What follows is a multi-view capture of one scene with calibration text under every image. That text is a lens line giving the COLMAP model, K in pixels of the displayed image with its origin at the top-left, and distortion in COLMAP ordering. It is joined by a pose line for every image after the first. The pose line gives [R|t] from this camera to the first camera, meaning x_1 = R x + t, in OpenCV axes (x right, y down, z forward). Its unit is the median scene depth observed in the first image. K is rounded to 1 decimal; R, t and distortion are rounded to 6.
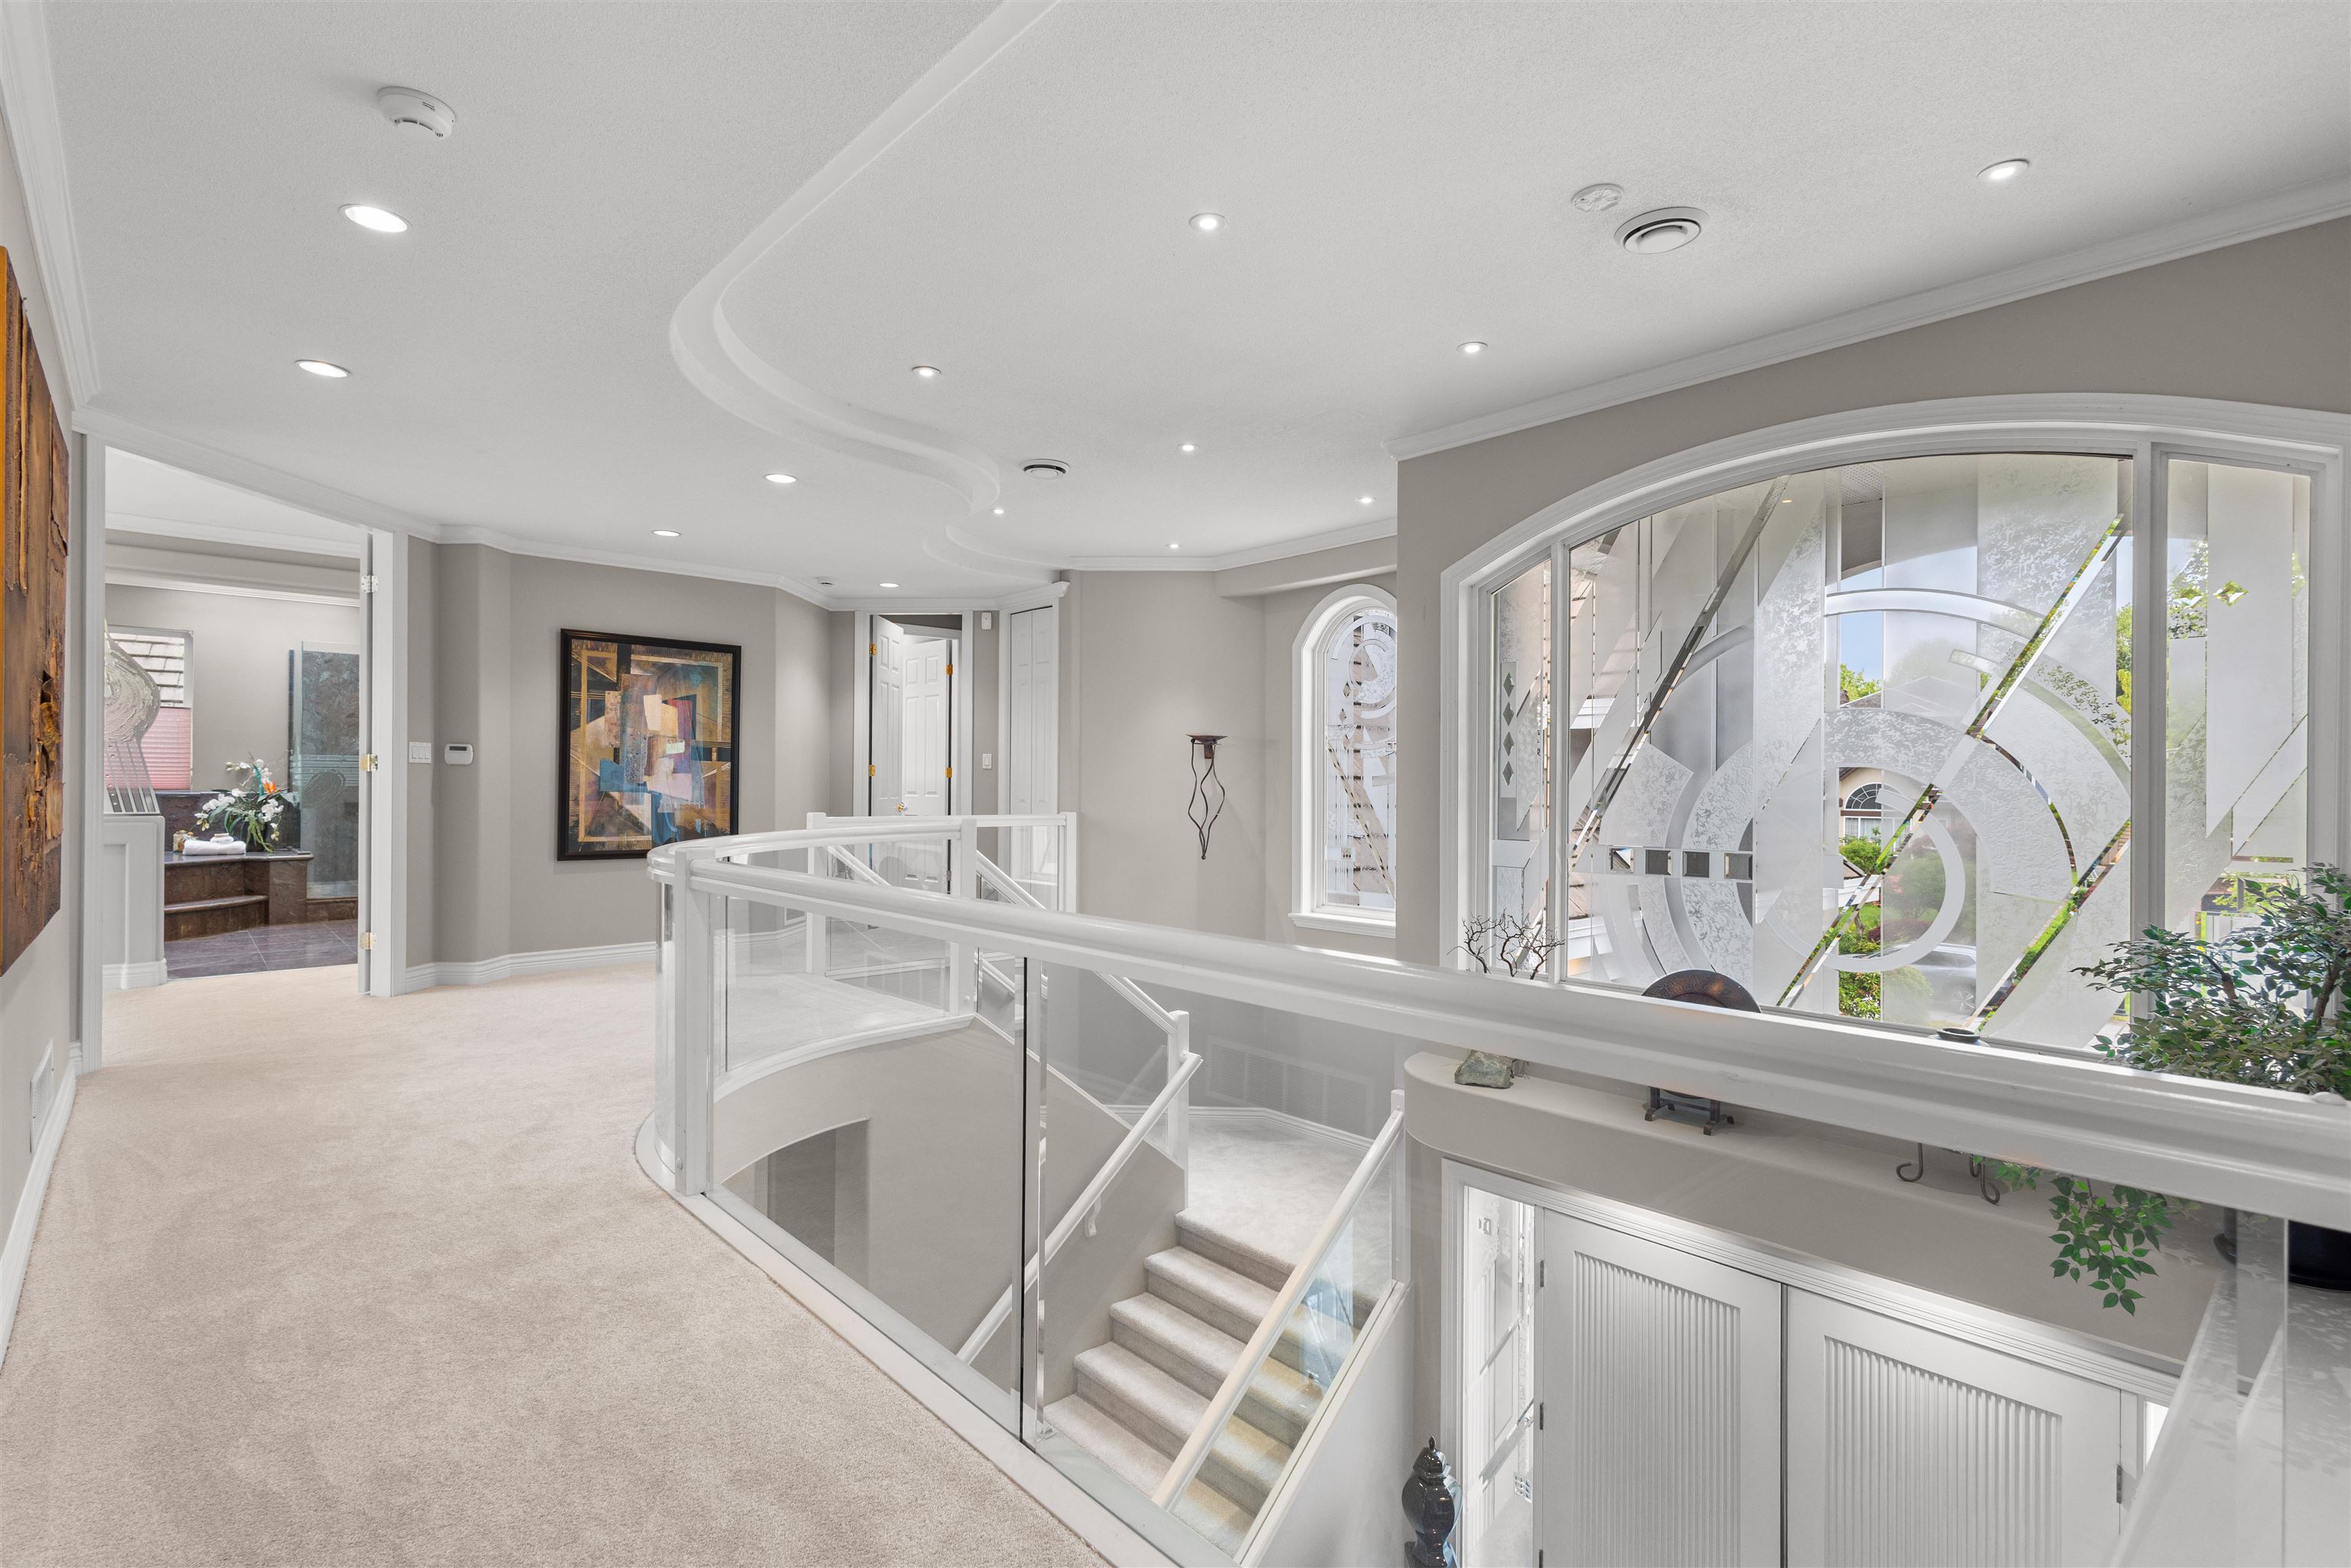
lens RADIAL K [[1092.6, 0, 1188.4], [0, 1092.6, 793.8], [0, 0, 1]] dist [-0.000390, 0.000852]
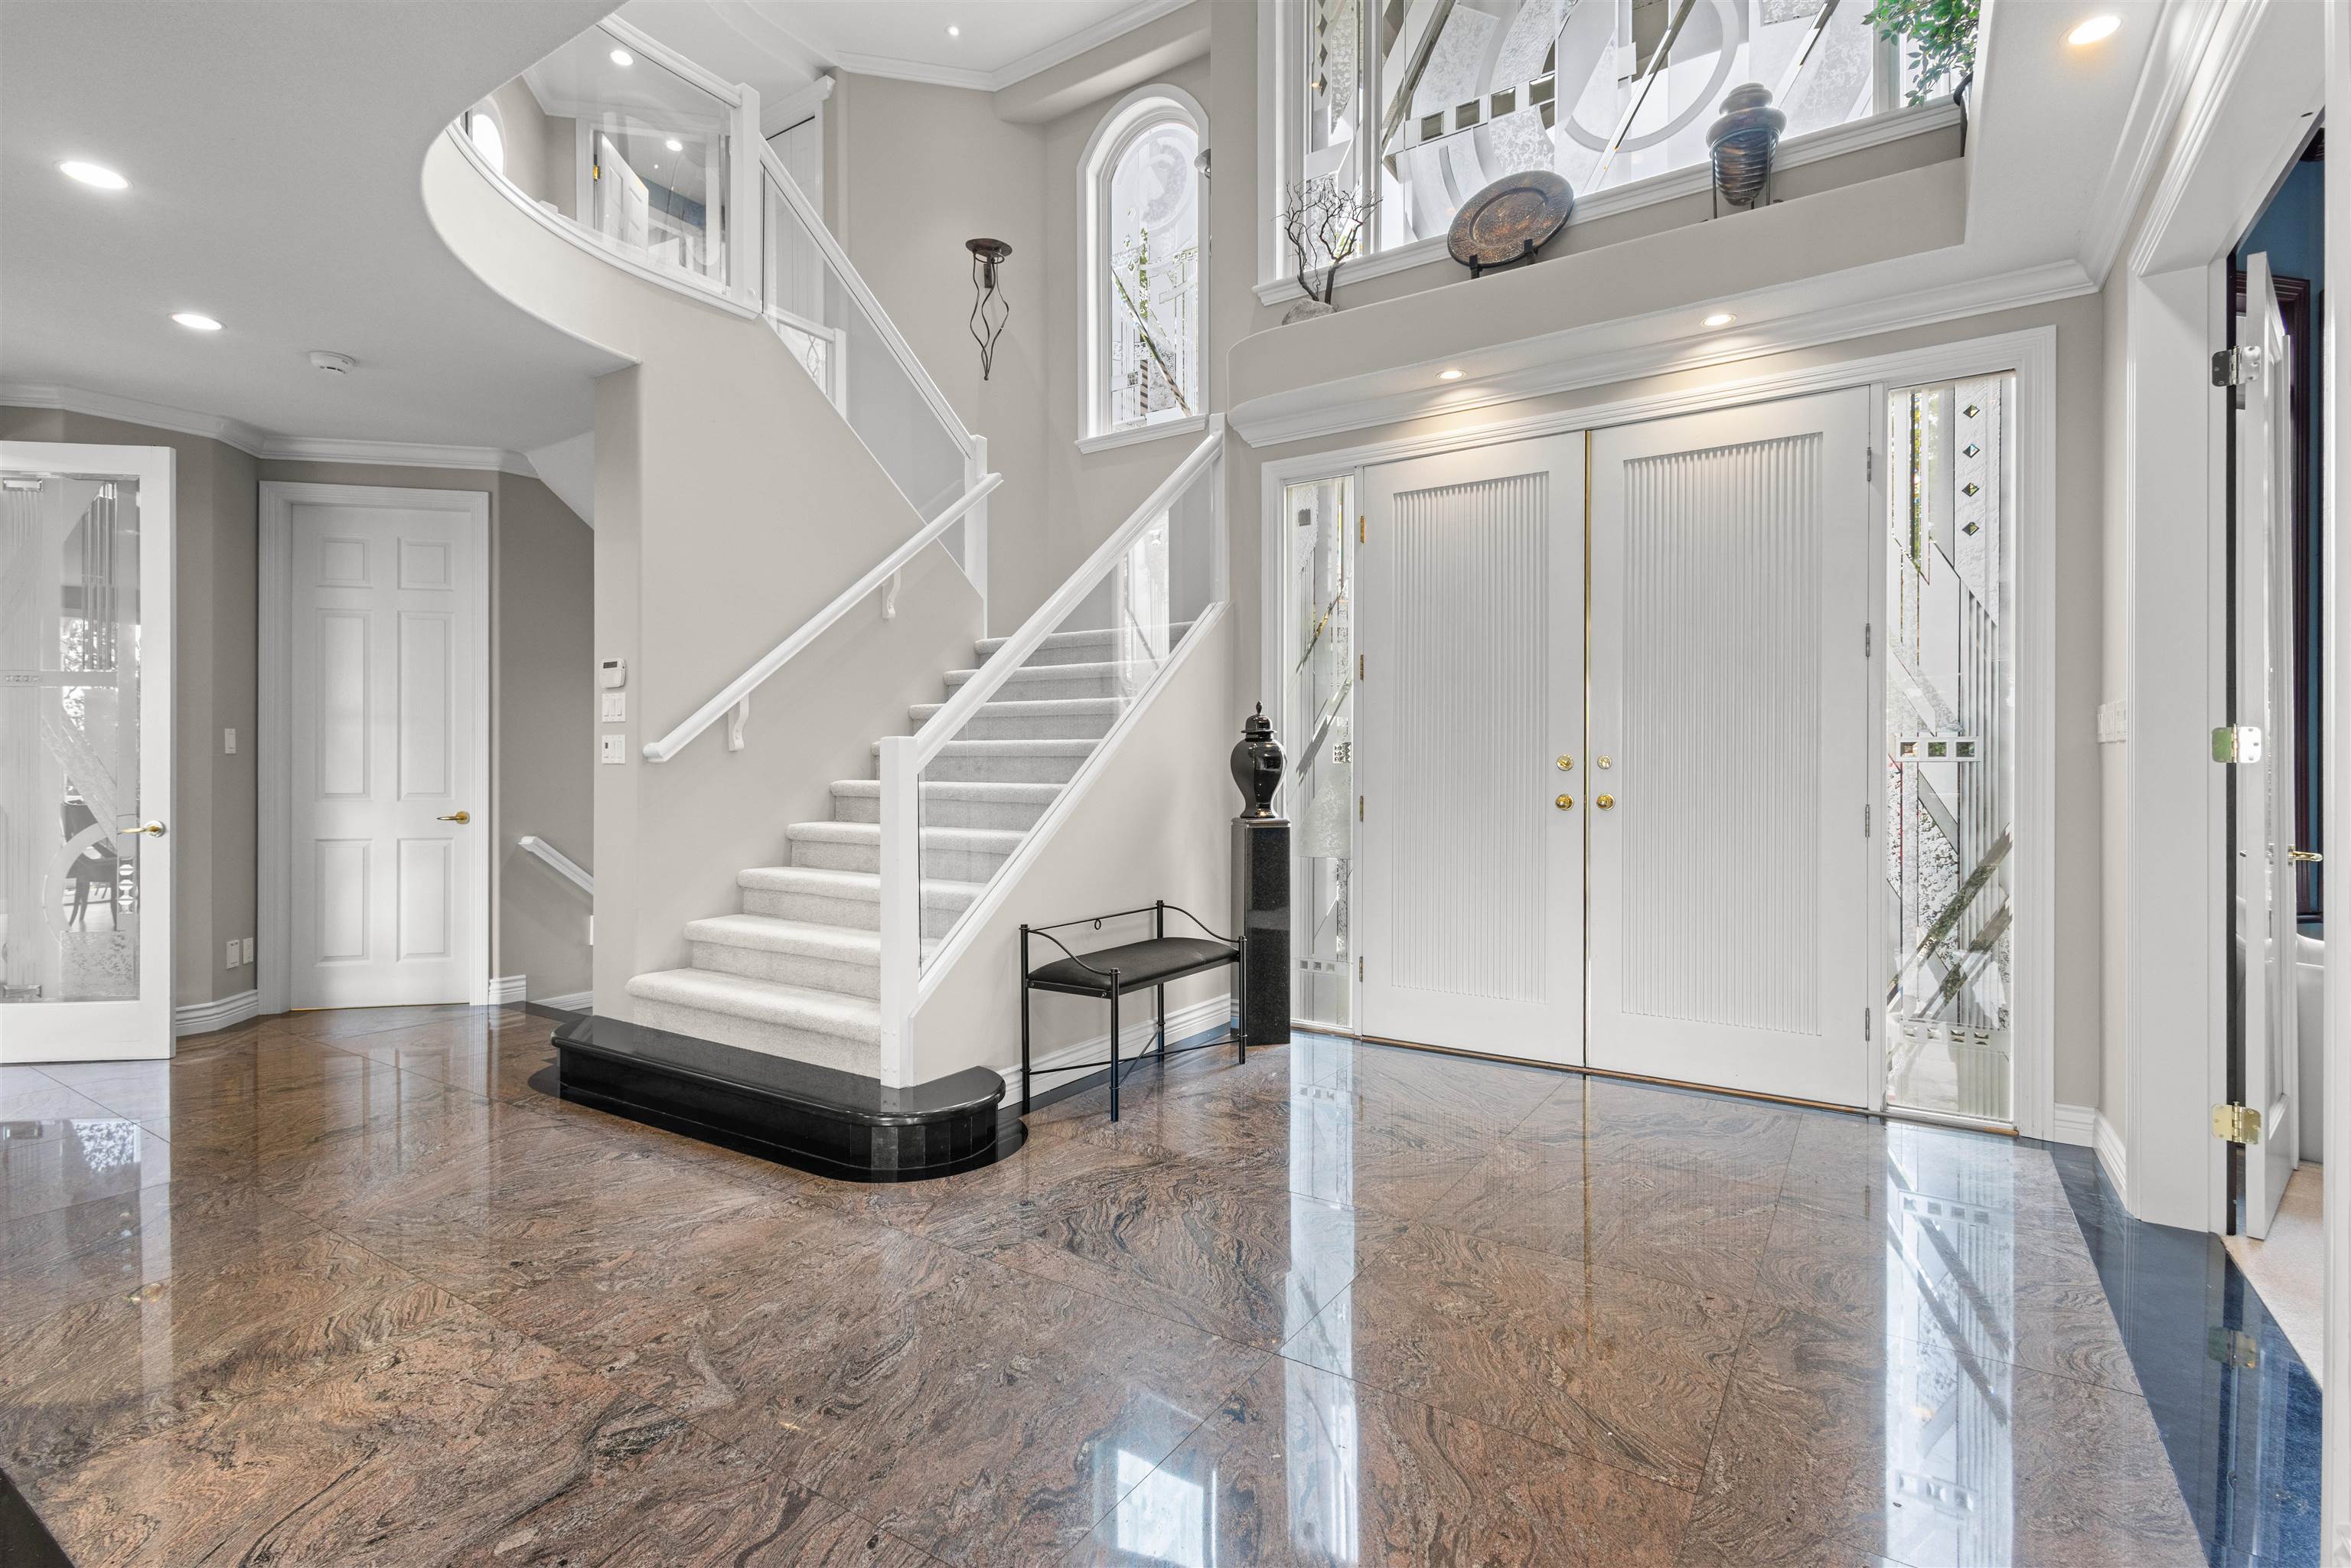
lens RADIAL K [[1092.6, 0, 1182.8], [0, 1092.6, 773.7], [0, 0, 1]] dist [-0.000390, 0.000852]
pose [[0.968882, -0.005251, 0.247468, -0.090658], [0.003761, 0.999972, 0.006493, 0.628632], [-0.247495, -0.005361, 0.968874, 0.040464]]
